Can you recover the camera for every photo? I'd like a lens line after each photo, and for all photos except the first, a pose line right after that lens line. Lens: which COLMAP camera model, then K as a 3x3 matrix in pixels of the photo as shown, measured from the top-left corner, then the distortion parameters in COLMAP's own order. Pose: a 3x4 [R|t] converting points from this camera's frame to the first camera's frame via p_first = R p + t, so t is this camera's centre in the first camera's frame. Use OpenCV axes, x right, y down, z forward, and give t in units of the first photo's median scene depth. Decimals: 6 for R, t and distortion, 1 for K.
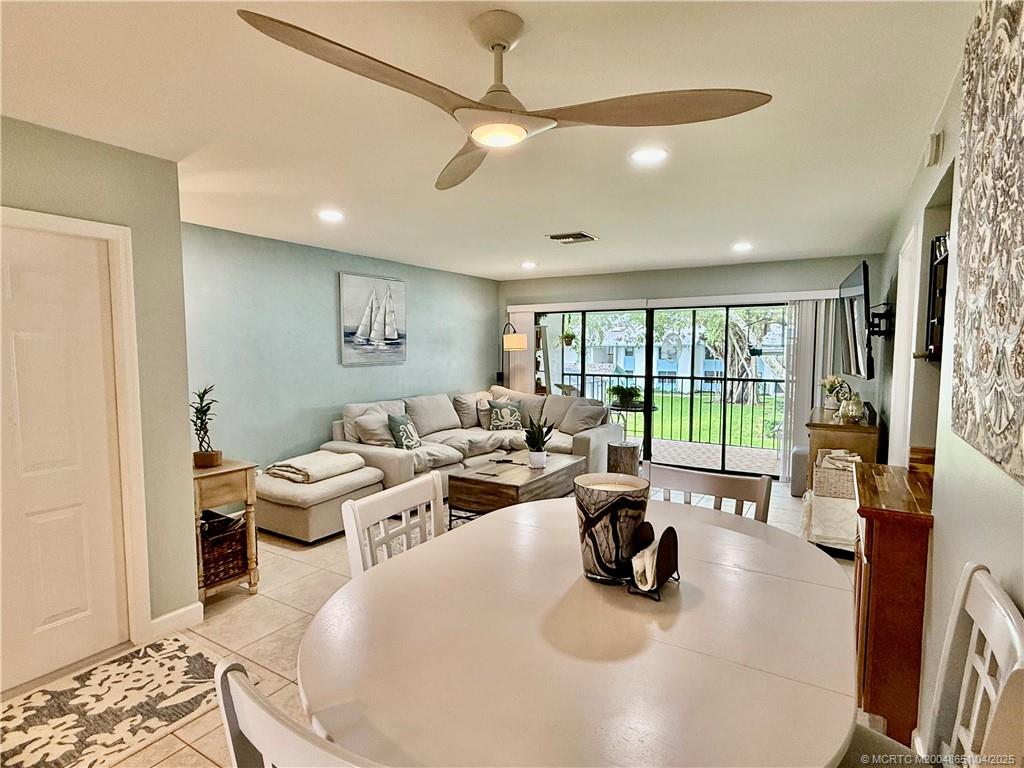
lens RADIAL K [[539.0, 0, 512.0], [0, 539.0, 384.0], [0, 0, 1]] dist [0.001231, -0.000224]
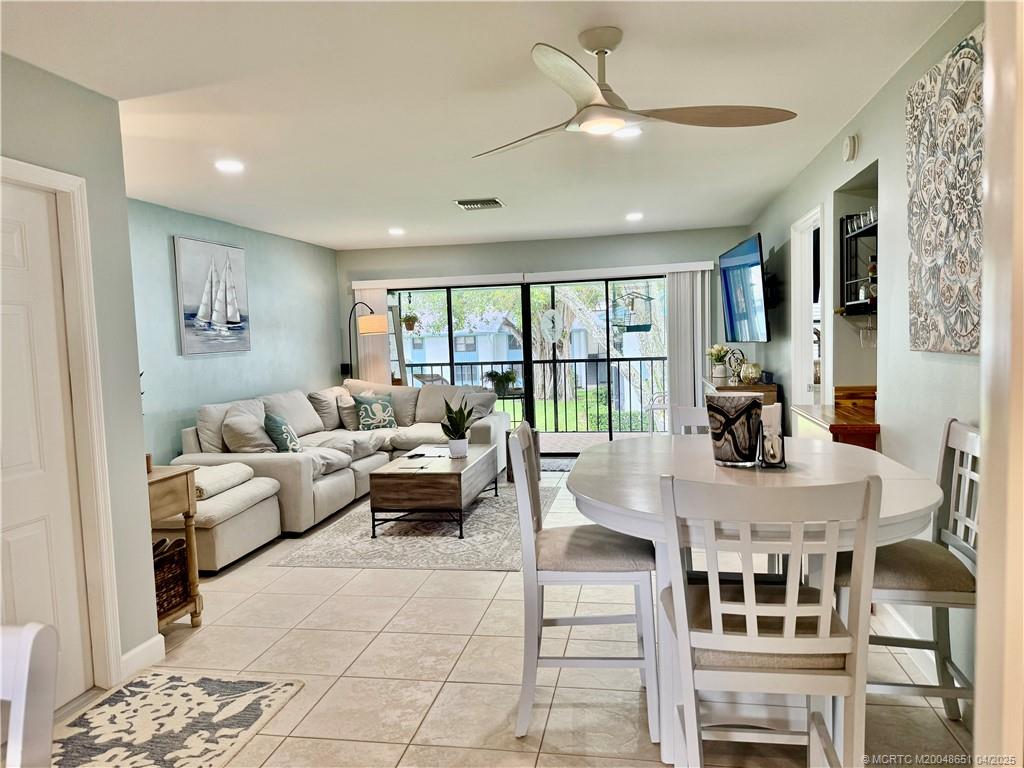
lens RADIAL K [[711.6, 0, 512.0], [0, 711.6, 384.0], [0, 0, 1]] dist [0.074254, -0.091584]
pose [[0.931491, -0.056828, 0.359298, -0.259733], [0.059750, 0.998209, 0.002978, 0.030425], [-0.358824, 0.018694, 0.933218, -0.129281]]
